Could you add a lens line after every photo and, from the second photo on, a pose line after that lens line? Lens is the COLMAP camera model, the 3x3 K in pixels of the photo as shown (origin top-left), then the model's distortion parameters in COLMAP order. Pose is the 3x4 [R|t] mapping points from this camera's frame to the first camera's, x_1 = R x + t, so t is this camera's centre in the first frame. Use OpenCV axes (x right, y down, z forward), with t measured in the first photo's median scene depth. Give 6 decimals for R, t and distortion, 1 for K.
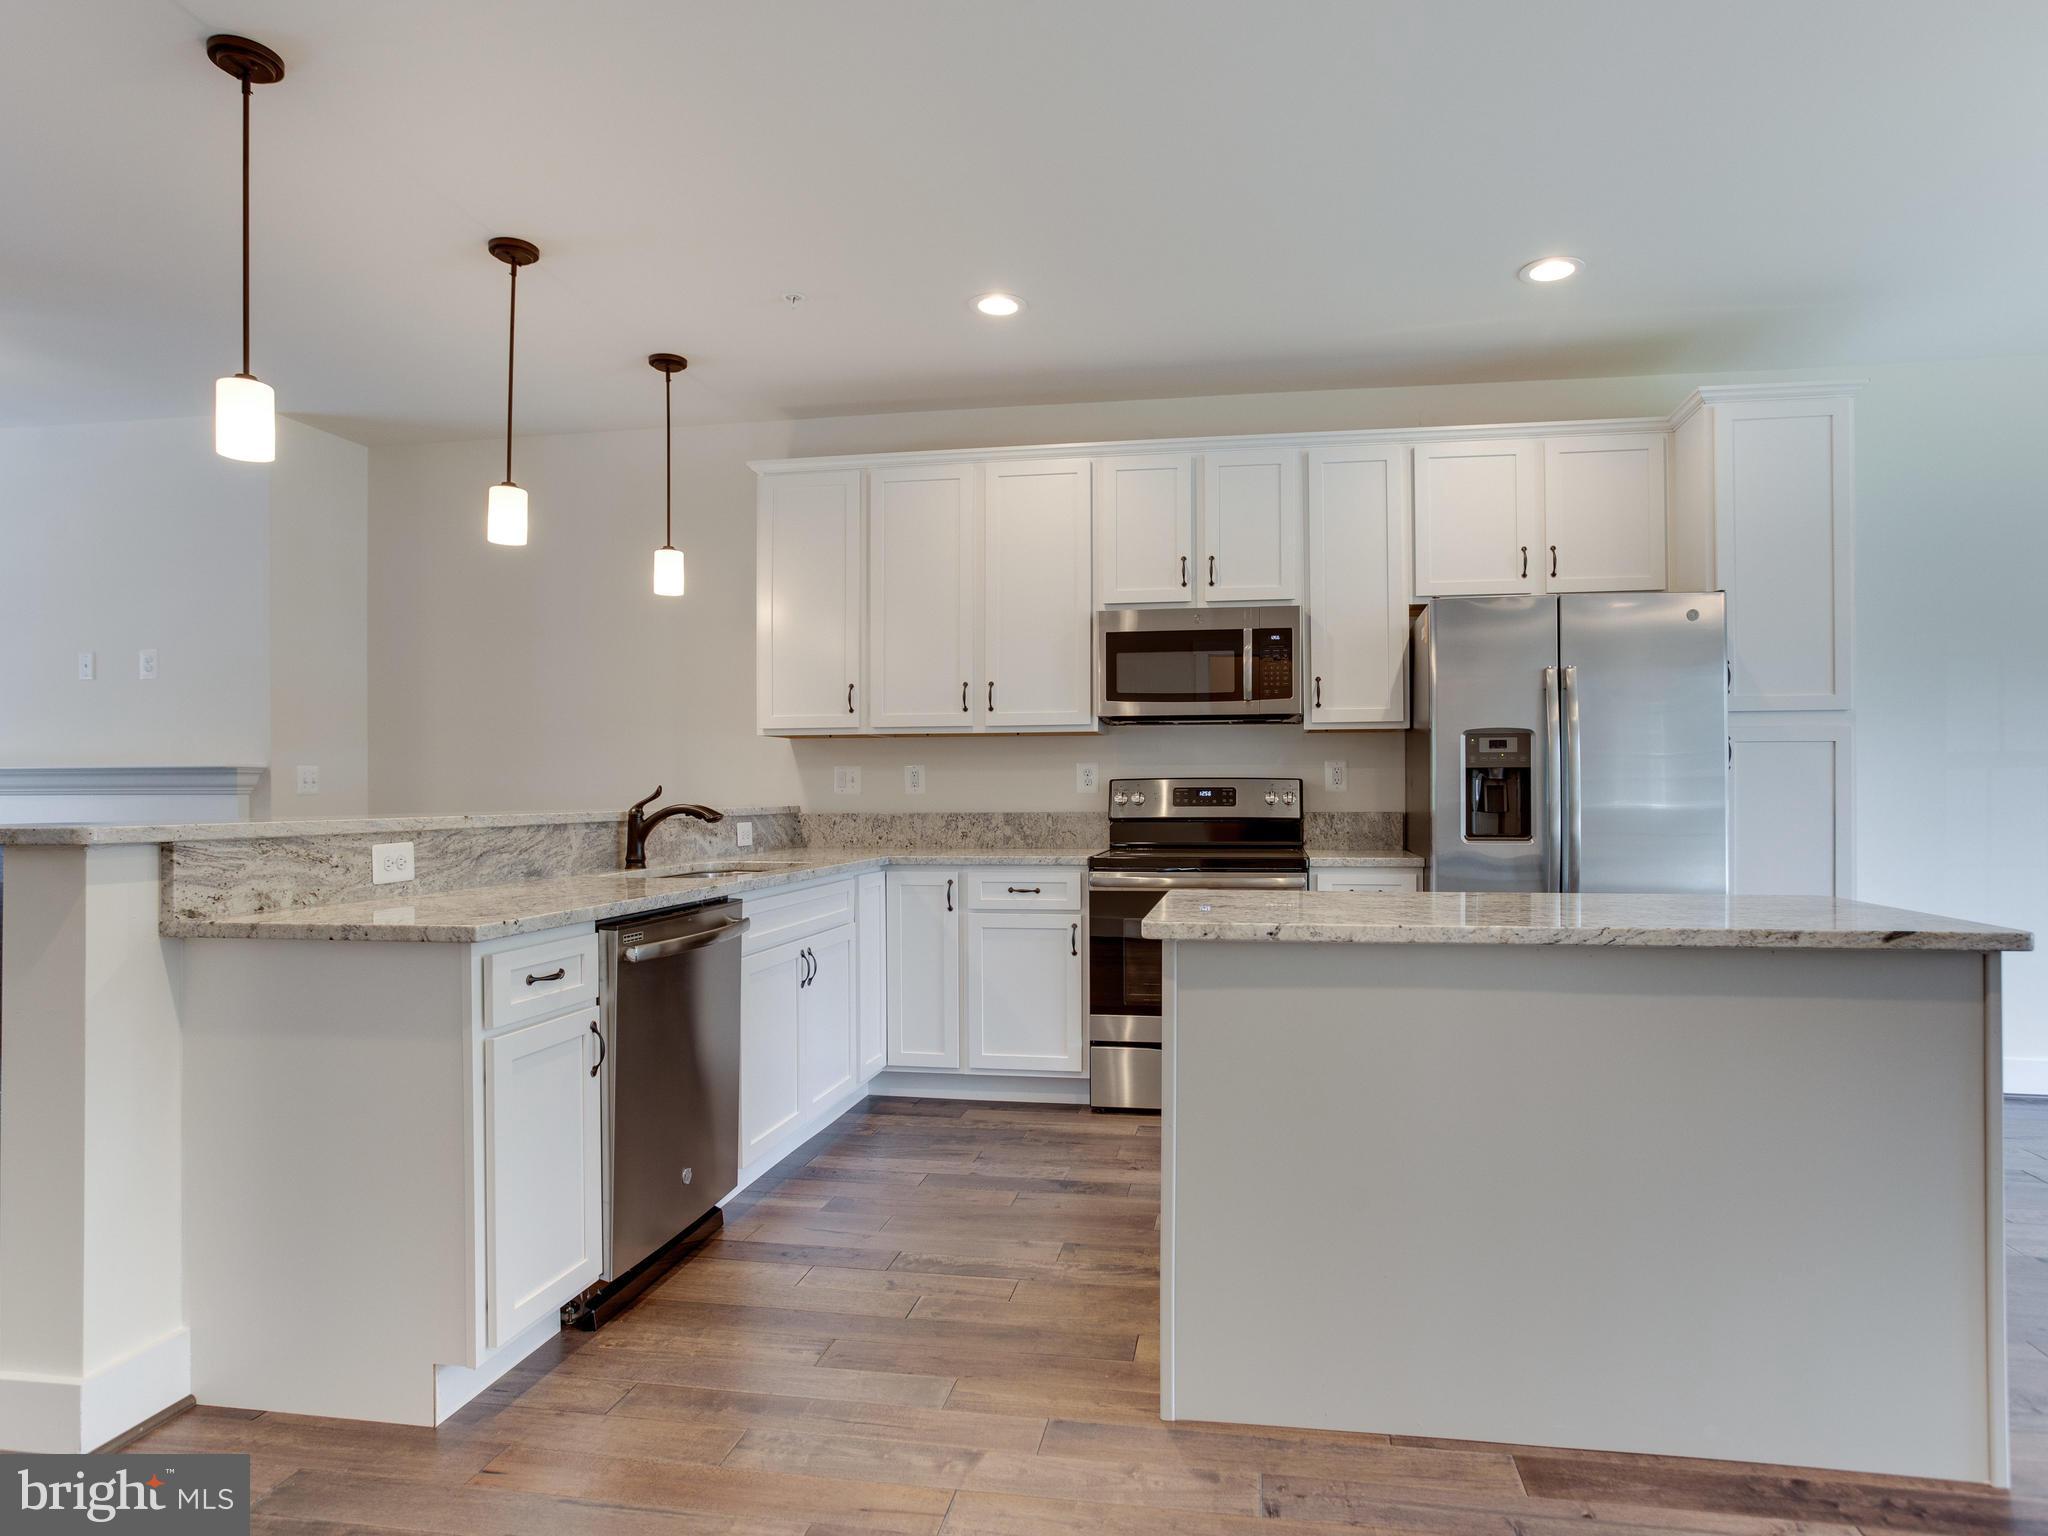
lens RADIAL K [[1144.5, 0, 1100.0], [0, 1144.5, 808.5], [0, 0, 1]] dist [-0.048625, 0.029952]
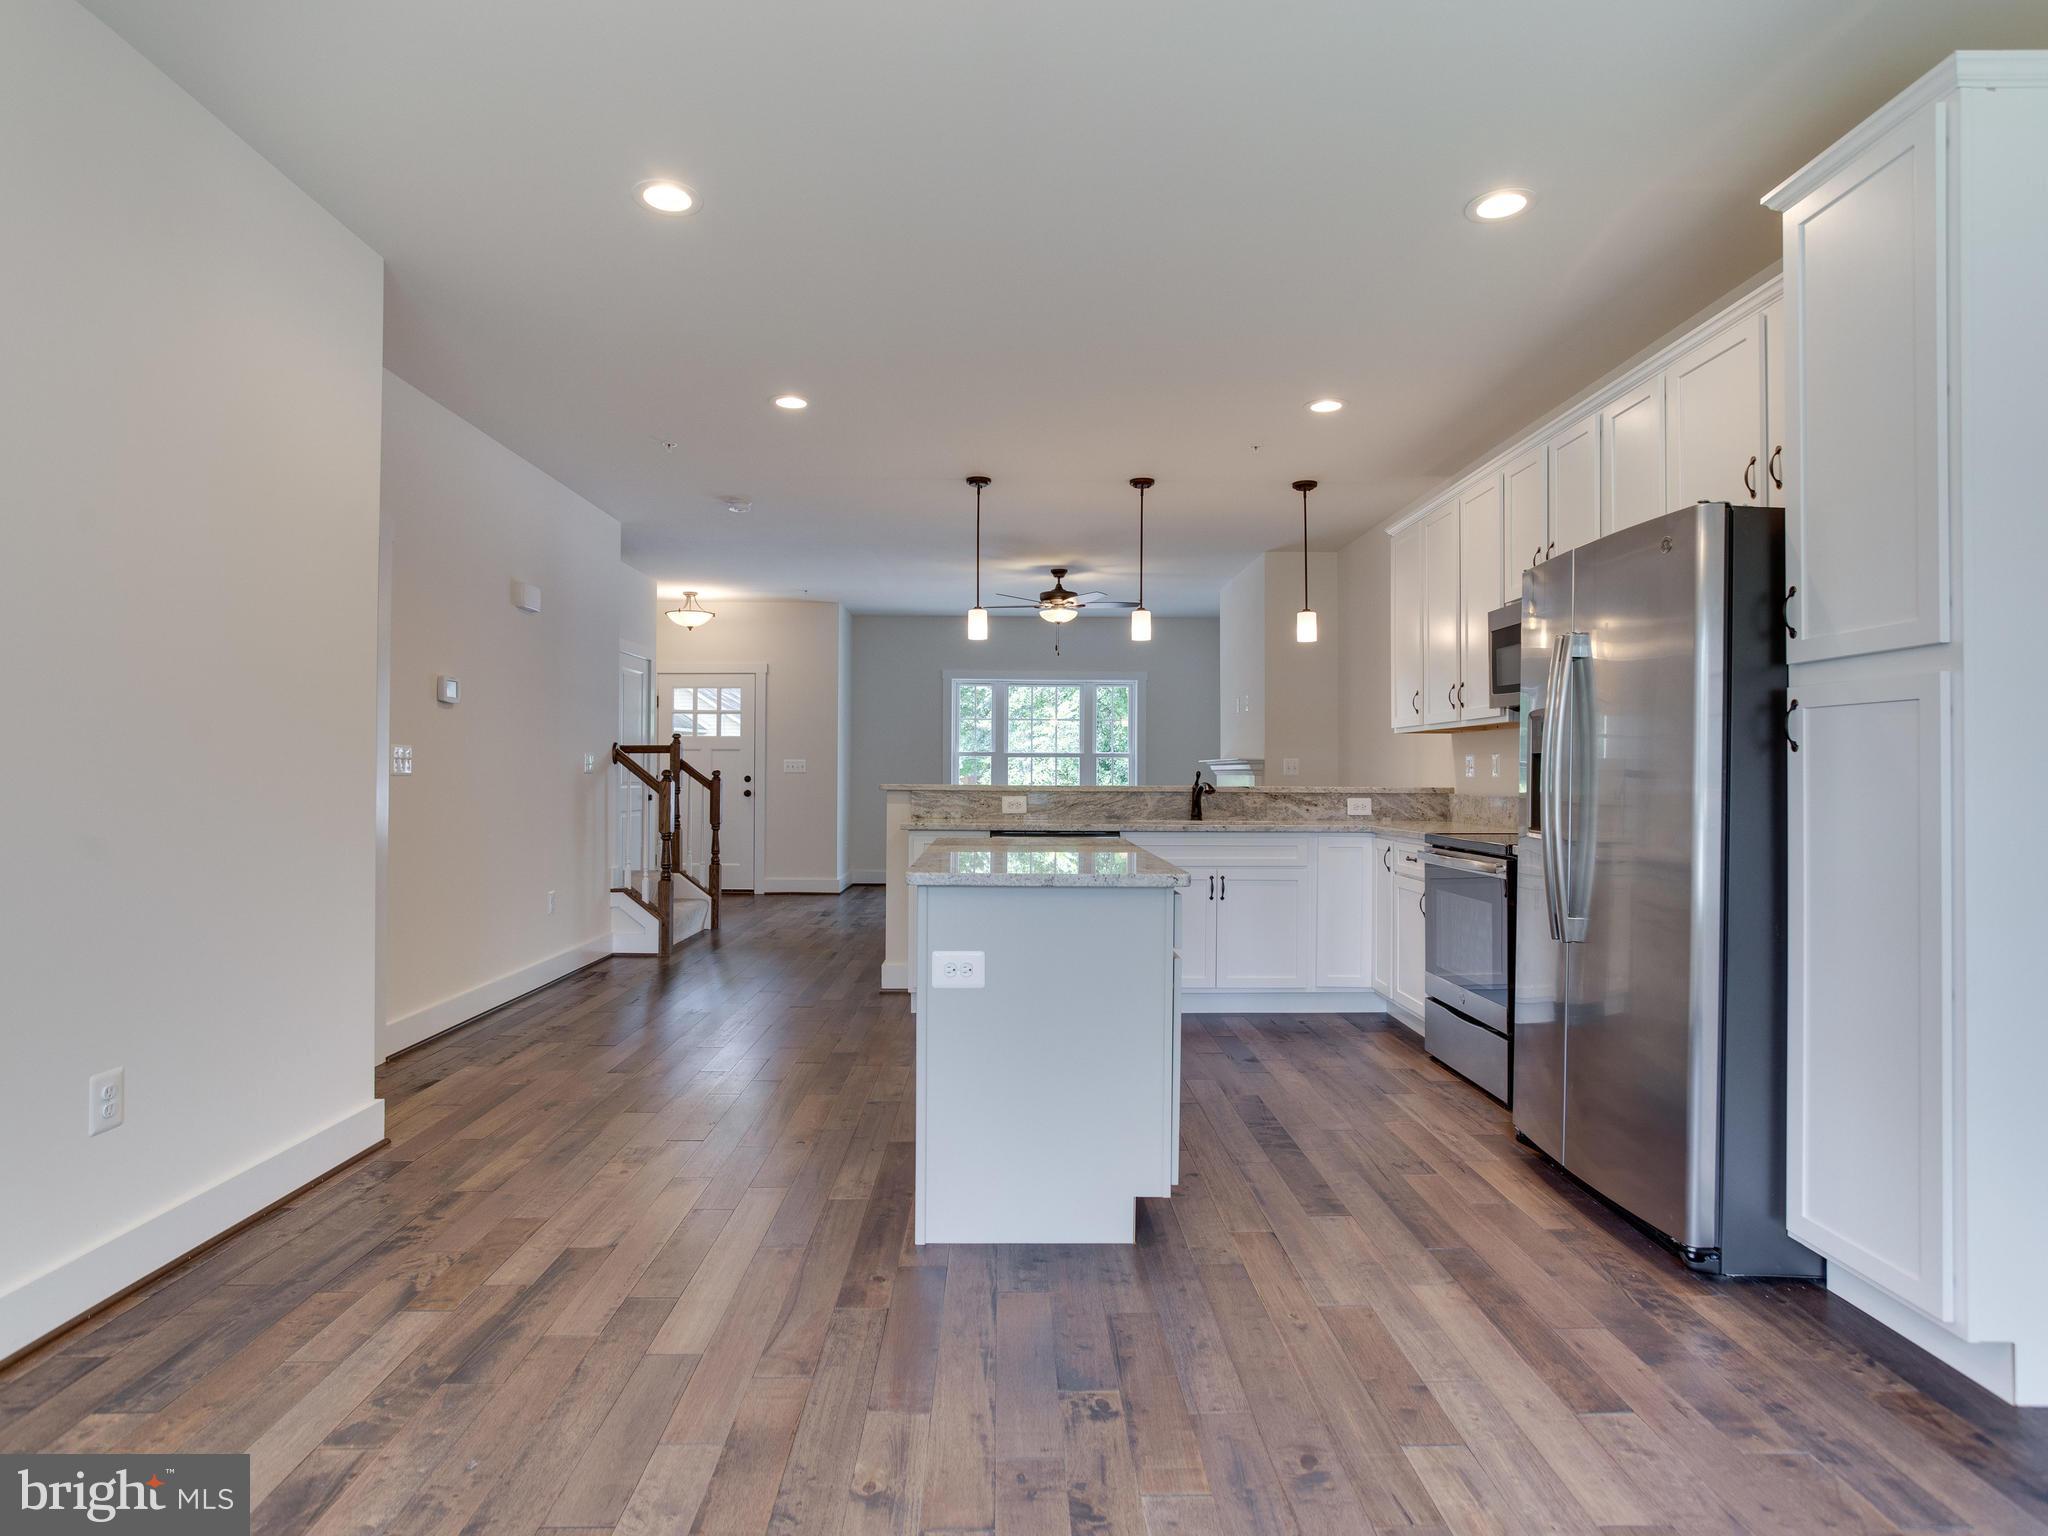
lens RADIAL K [[1144.5, 0, 1005.6], [0, 1144.5, 761.6], [0, 0, 1]] dist [-0.048625, 0.029952]
pose [[0.154162, -0.005554, -0.988030, 1.051570], [-0.021976, 0.999718, -0.009048, -0.010718], [0.987801, 0.023108, 0.153997, 0.398940]]
